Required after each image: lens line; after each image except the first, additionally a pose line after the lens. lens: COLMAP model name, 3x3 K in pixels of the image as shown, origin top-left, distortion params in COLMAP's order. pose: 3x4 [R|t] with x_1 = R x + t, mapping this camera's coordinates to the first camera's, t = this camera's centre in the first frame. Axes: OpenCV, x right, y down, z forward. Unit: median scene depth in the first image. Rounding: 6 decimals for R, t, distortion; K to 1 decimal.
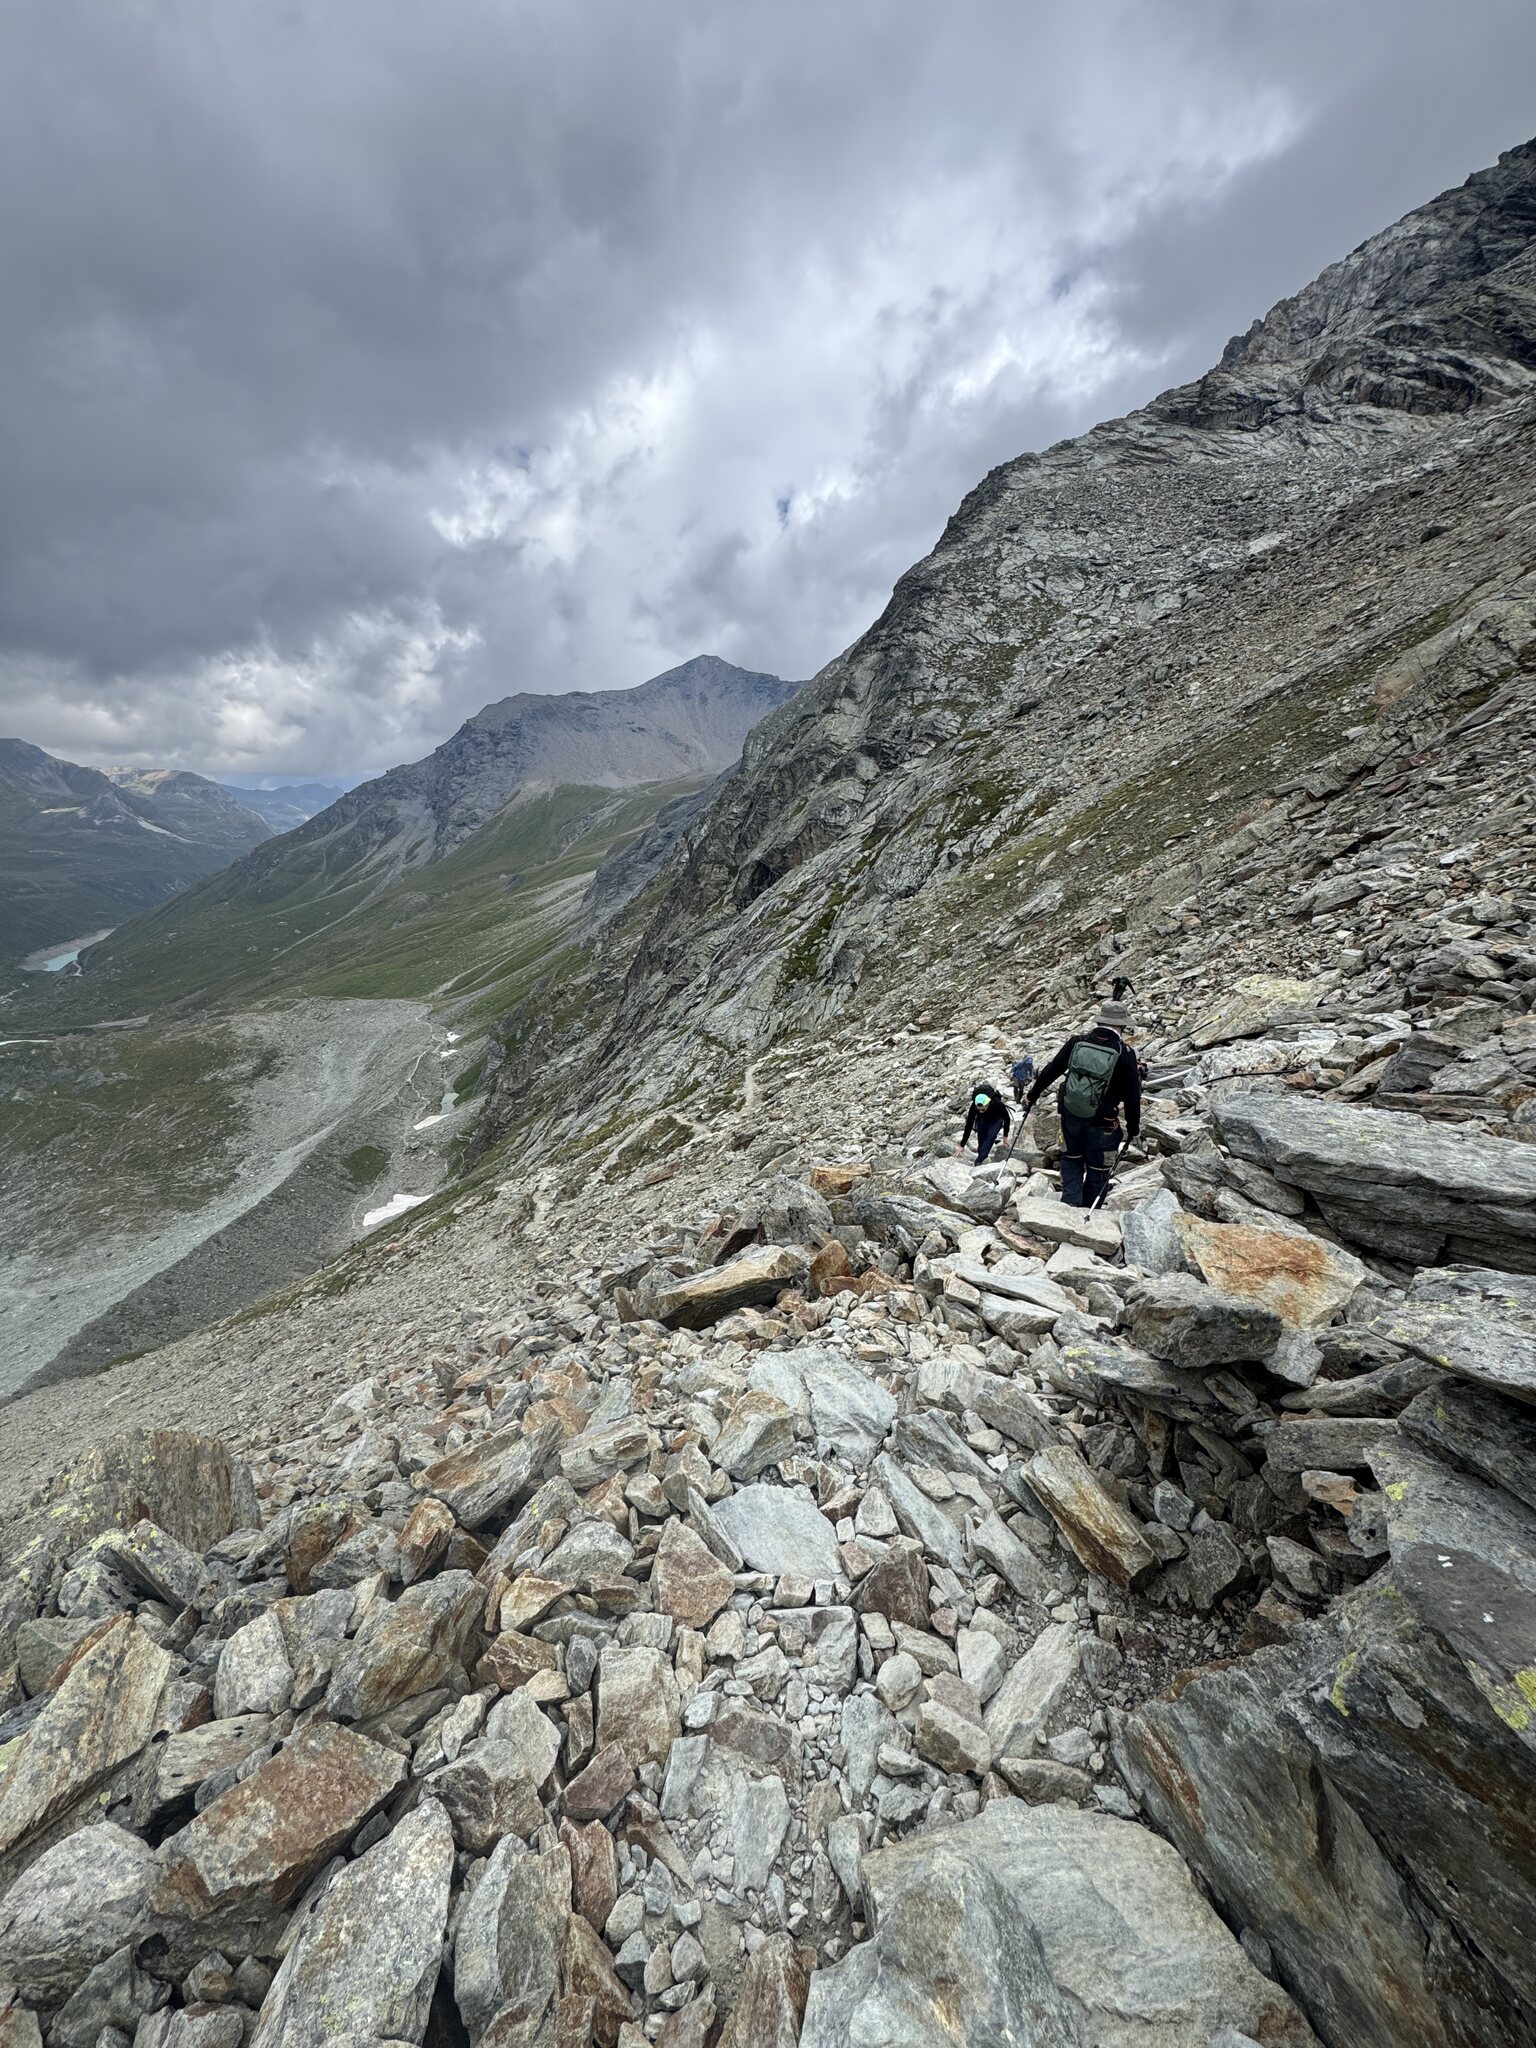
lens RADIAL K [[814.8, 0, 766.9], [0, 814.8, 1012.8], [0, 0, 1]] dist [-0.004230, -0.000488]
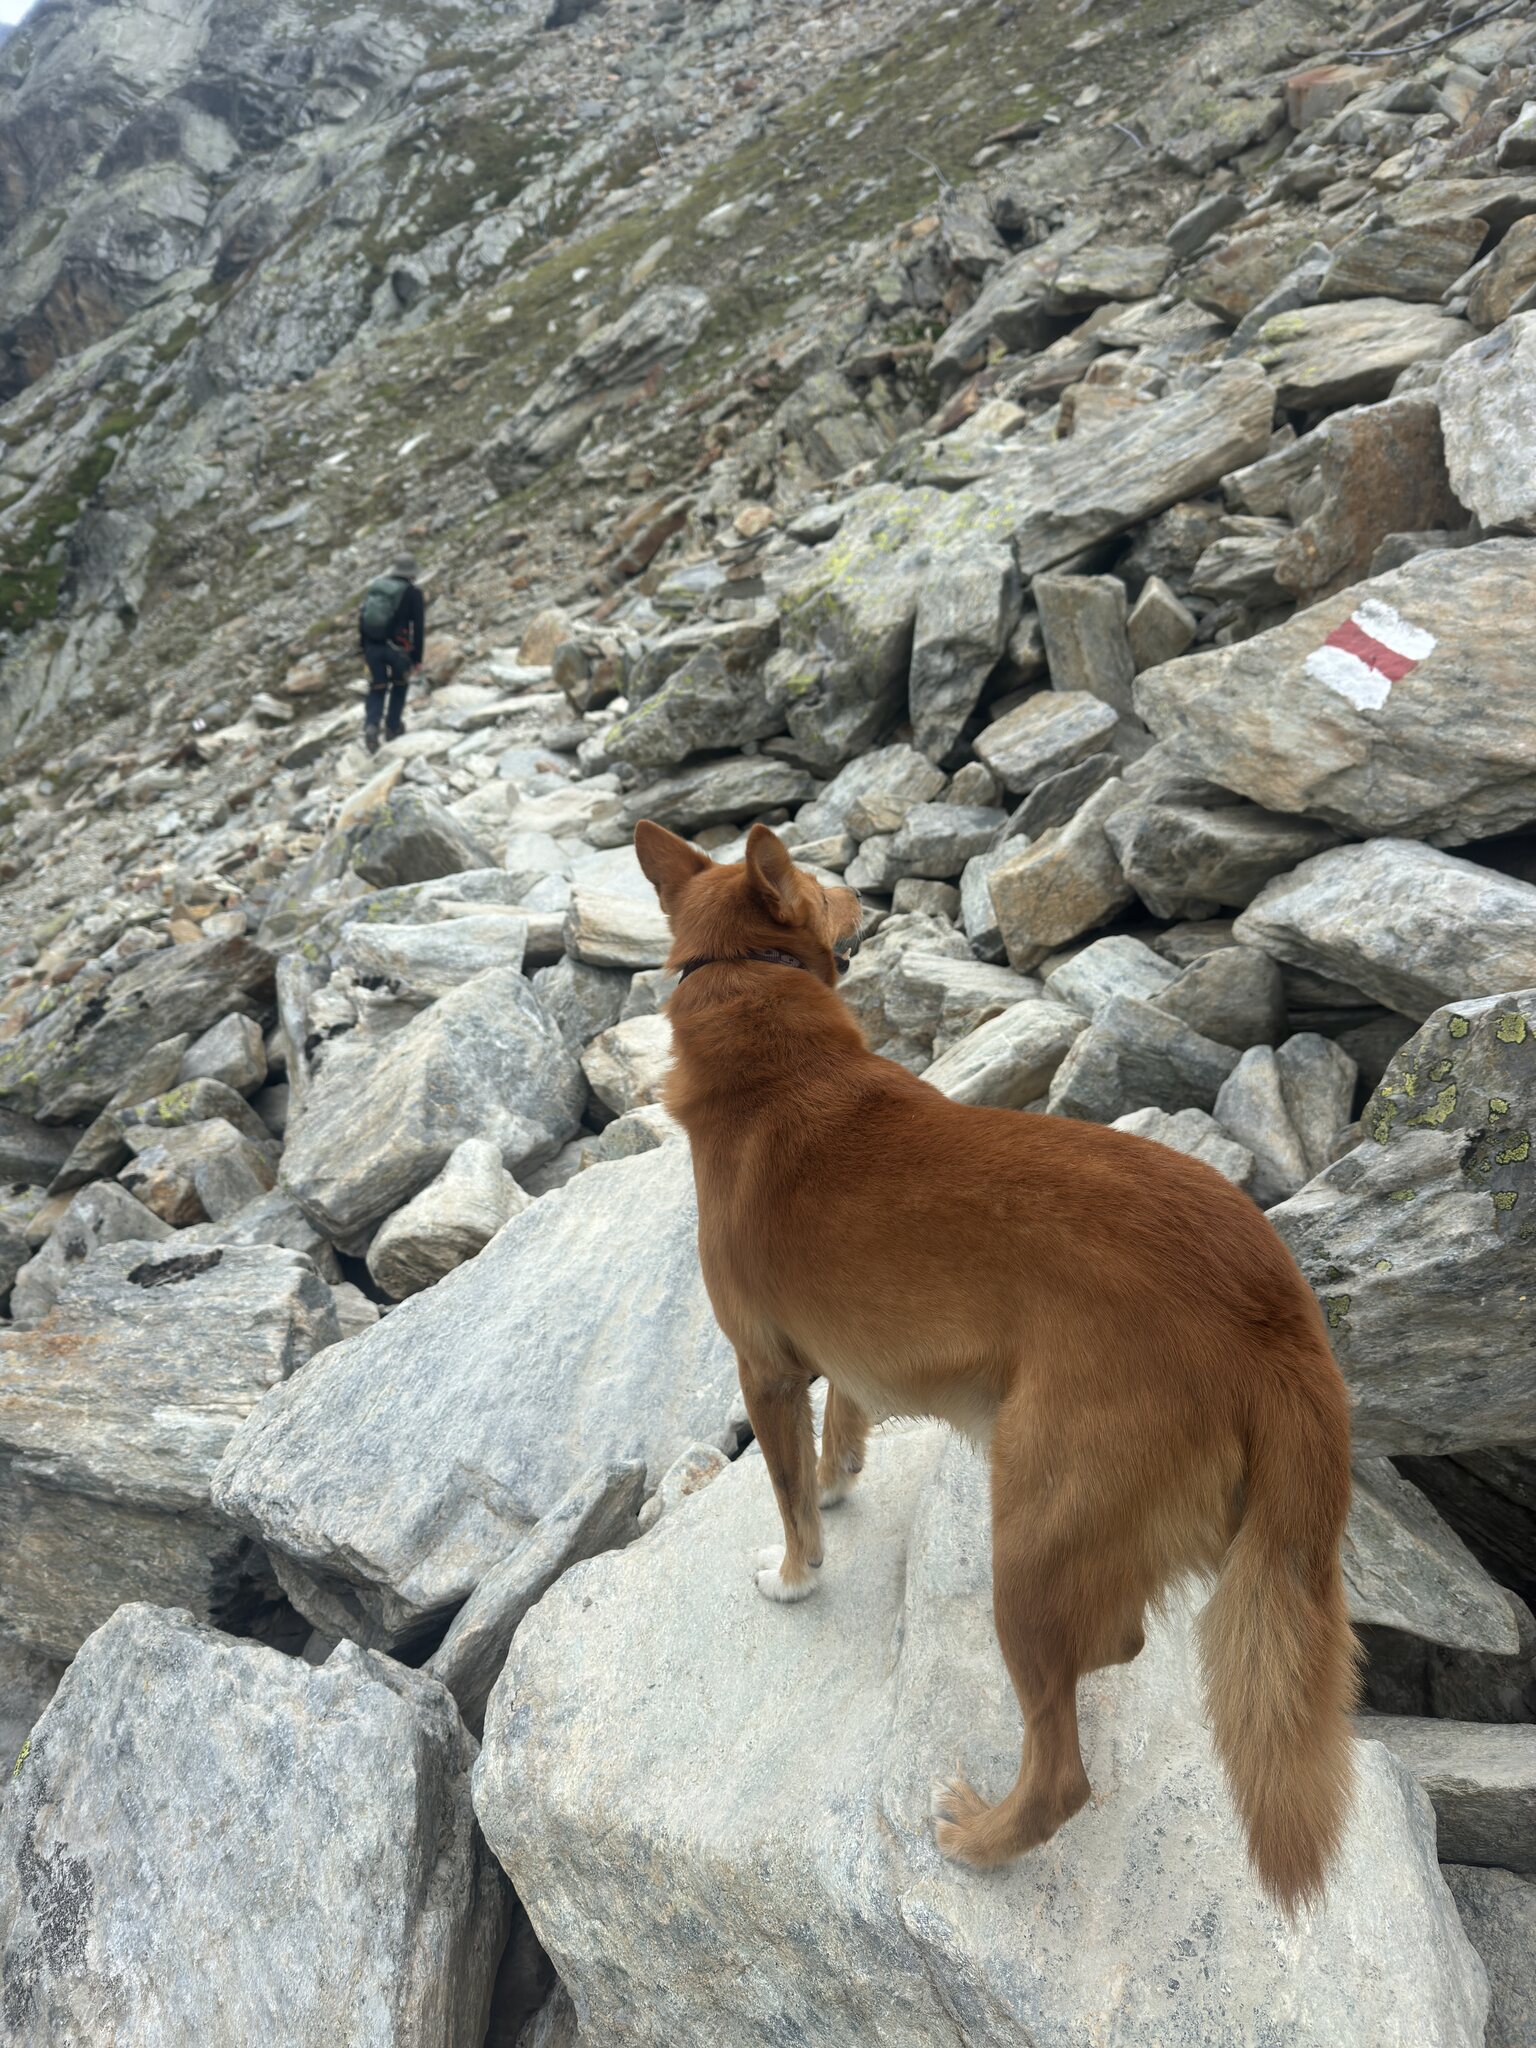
lens RADIAL K [[1404.5, 0, 765.2], [0, 1404.5, 1020.9], [0, 0, 1]] dist [0.109528, -0.110465]
pose [[0.912660, -0.103689, 0.395349, 0.086716], [0.032792, 0.982743, 0.182047, 0.029337], [-0.407402, -0.153183, 0.900310, 0.297169]]
